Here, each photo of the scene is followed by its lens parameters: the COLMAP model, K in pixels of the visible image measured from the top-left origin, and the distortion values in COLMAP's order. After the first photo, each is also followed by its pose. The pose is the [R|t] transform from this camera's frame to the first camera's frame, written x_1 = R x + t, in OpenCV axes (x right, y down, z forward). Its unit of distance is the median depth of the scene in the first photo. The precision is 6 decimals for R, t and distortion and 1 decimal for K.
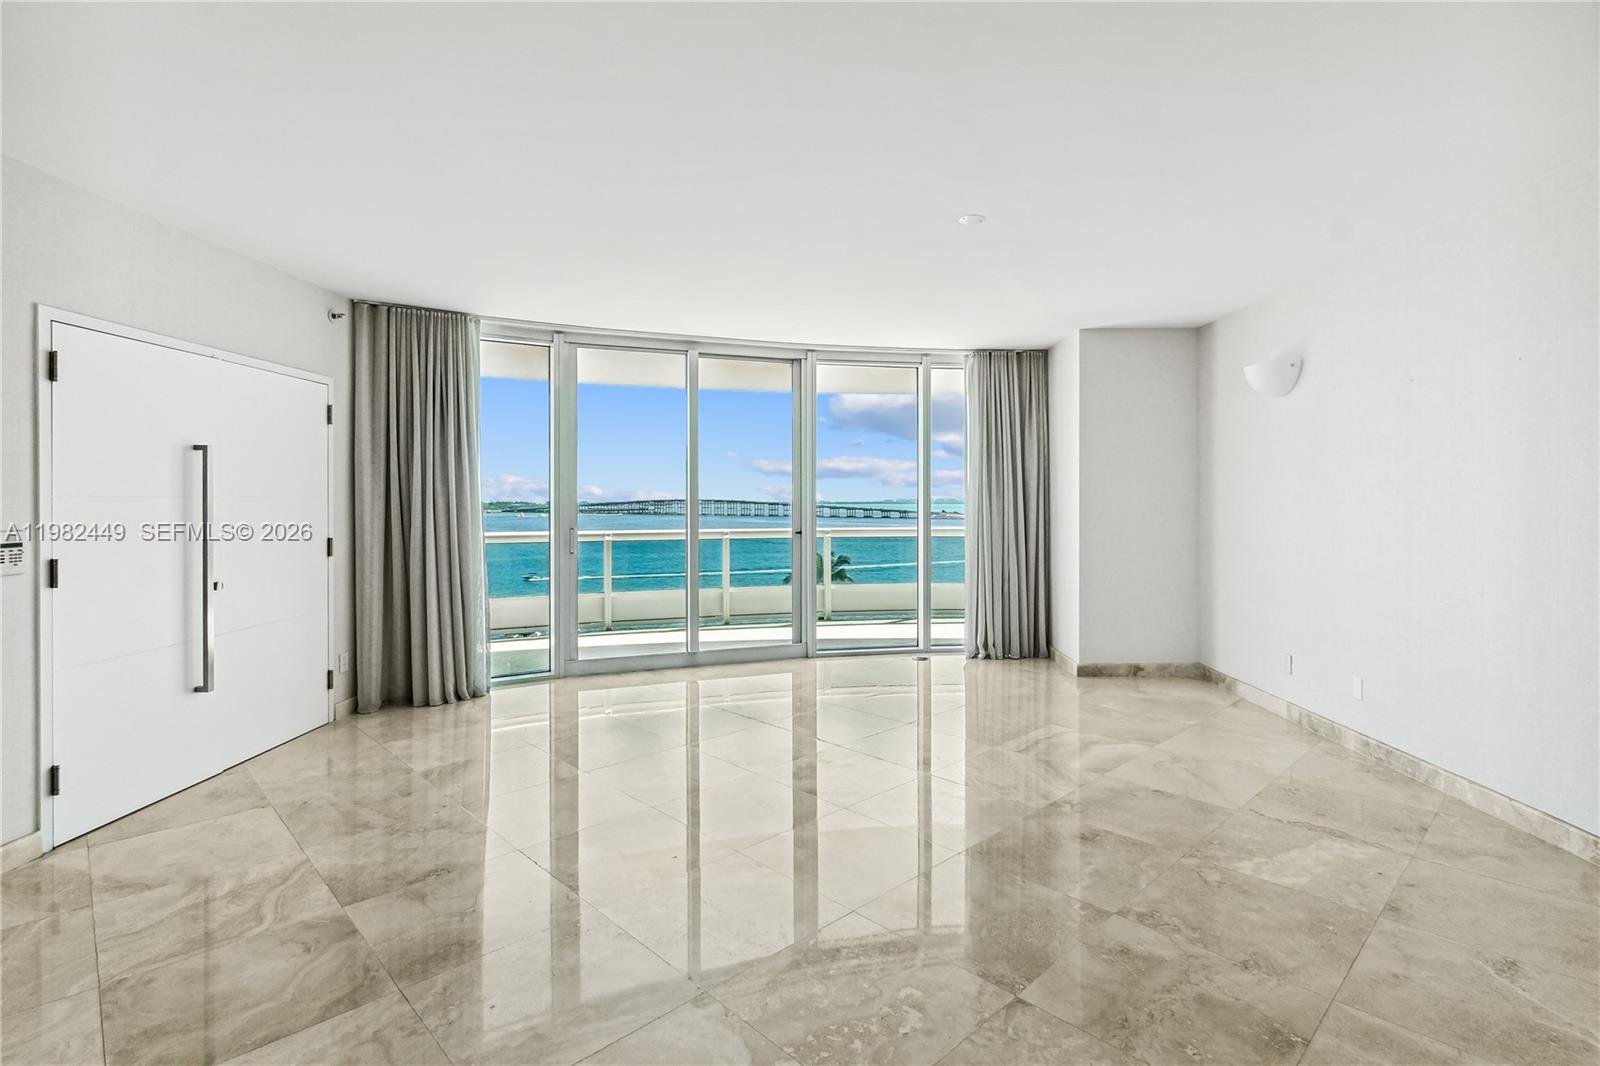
lens RADIAL K [[743.6, 0, 840.5], [0, 743.6, 506.0], [0, 0, 1]] dist [-0.000532, 0.000581]
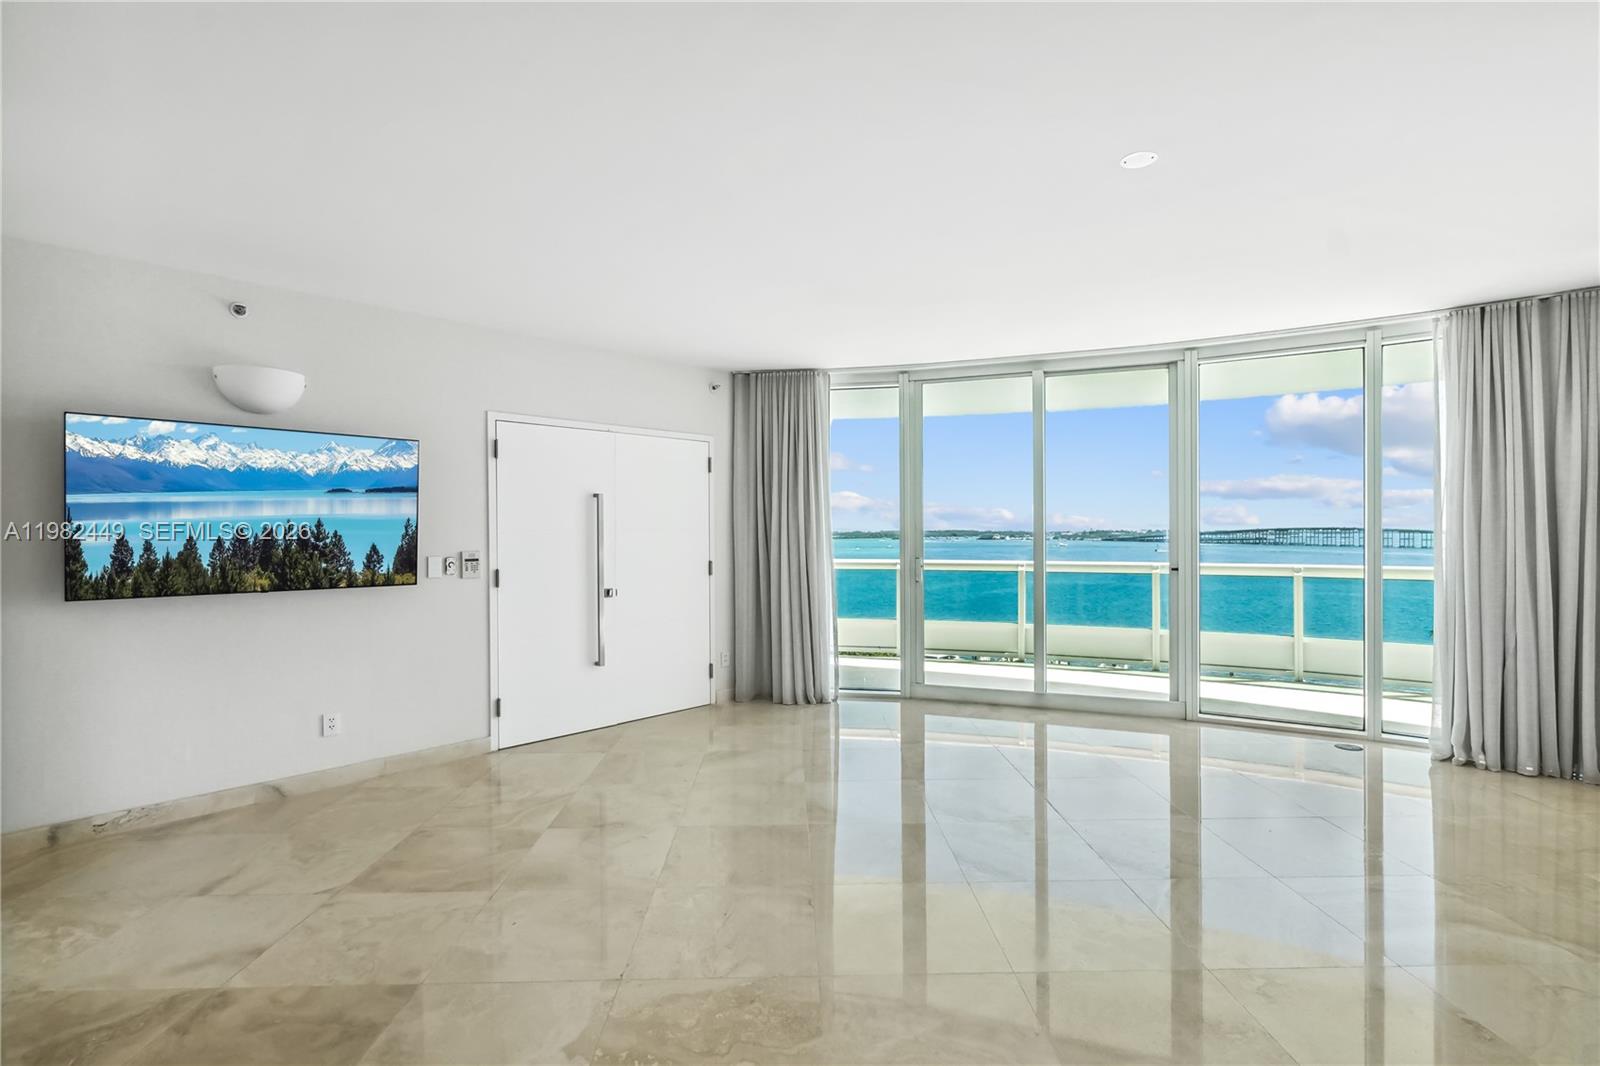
lens RADIAL K [[754.5, 0, 796.9], [0, 754.5, 532.9], [0, 0, 1]] dist [0.002311, 0.000709]
pose [[0.743993, 0.001167, -0.668187, 0.222833], [-0.002689, 0.999996, -0.001247, -0.002866], [0.668183, 0.002724, 0.743992, 0.097133]]
